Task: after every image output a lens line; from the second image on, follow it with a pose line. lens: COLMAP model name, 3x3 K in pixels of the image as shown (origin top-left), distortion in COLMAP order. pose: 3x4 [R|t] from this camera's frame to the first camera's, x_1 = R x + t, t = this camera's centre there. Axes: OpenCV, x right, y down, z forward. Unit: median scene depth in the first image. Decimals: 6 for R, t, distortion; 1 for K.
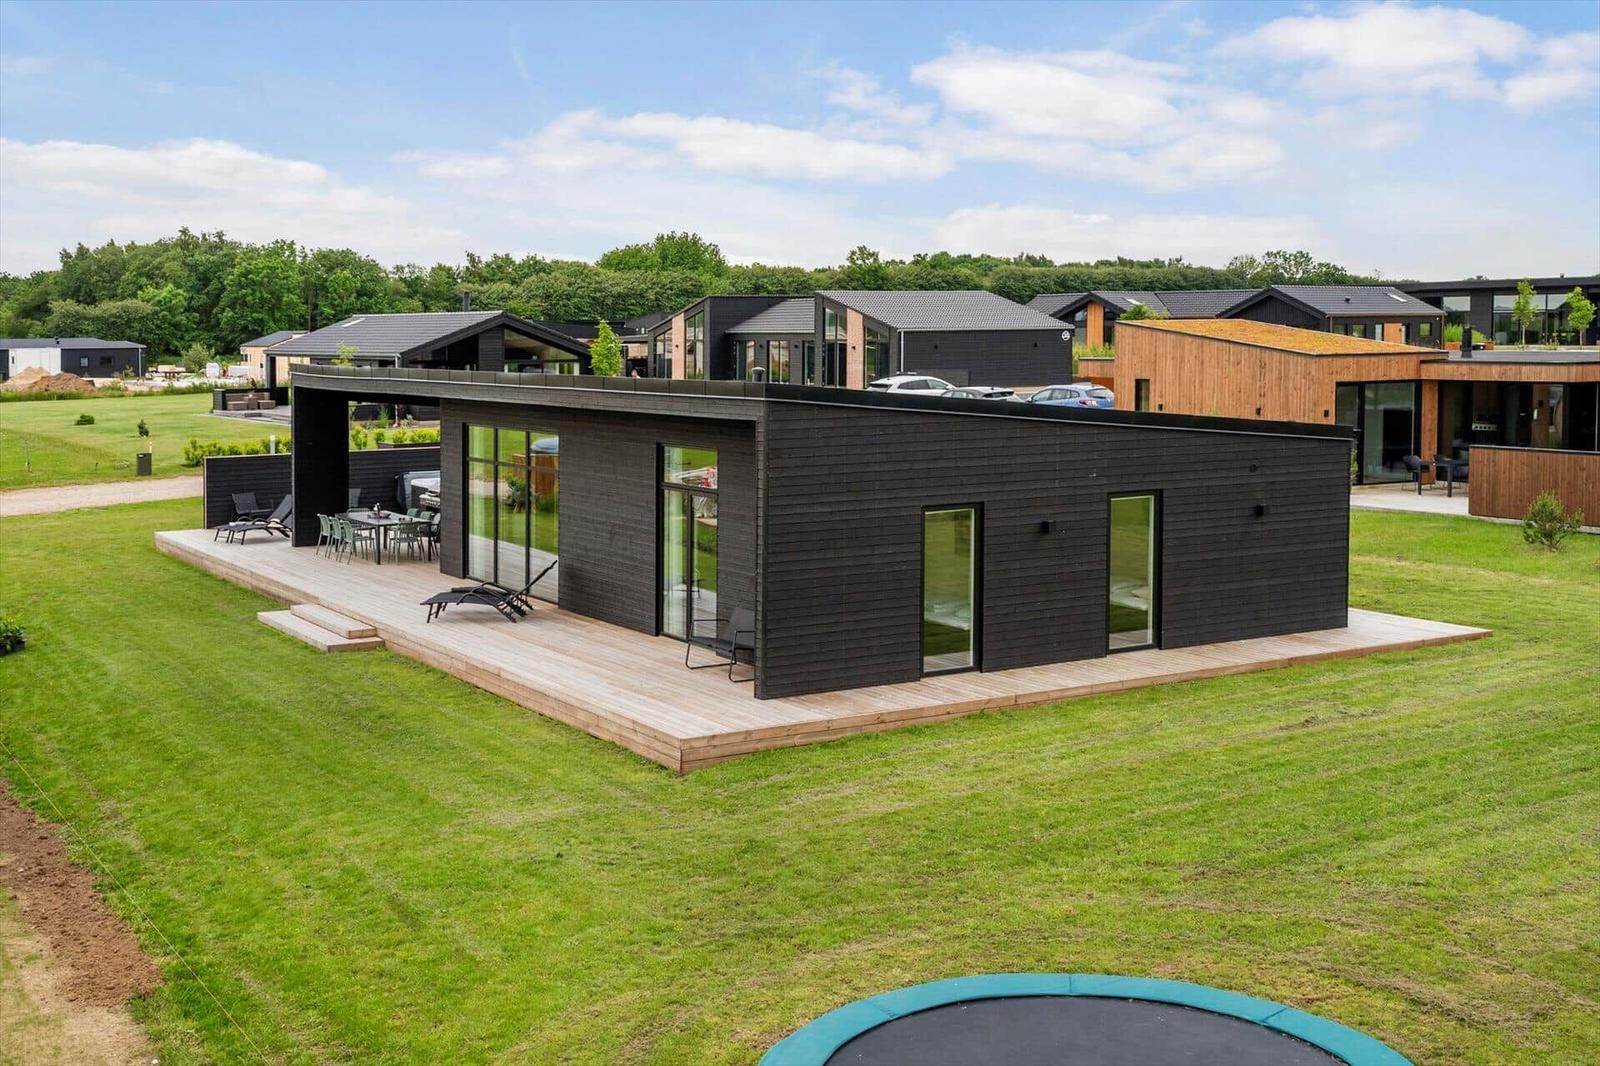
lens RADIAL K [[2001.5, 0, 799.0], [0, 2001.5, 458.4], [0, 0, 1]] dist [0.010742, 0.057130]
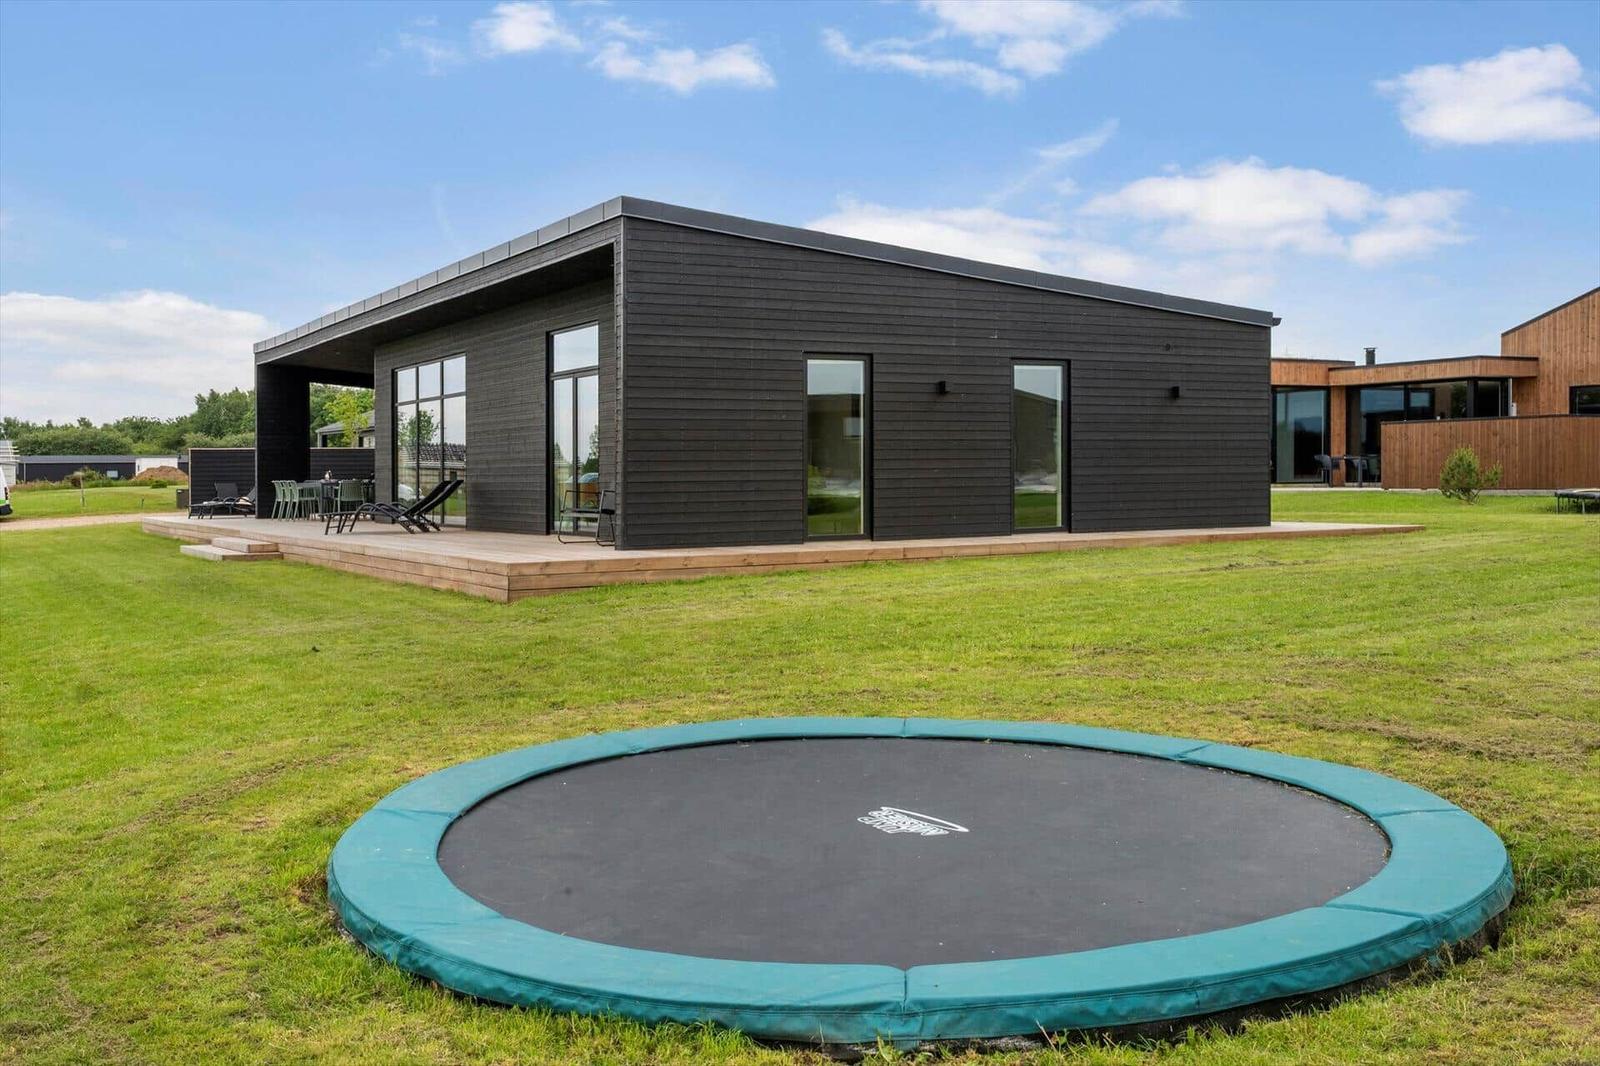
lens RADIAL K [[1560.7, 0, 758.8], [0, 1560.7, 531.1], [0, 0, 1]] dist [0.011345, 0.023329]
pose [[0.999236, -0.005200, -0.038735, 0.061912], [0.003223, 0.998697, -0.050931, 0.129454], [0.038949, 0.050767, 0.997951, 0.260050]]
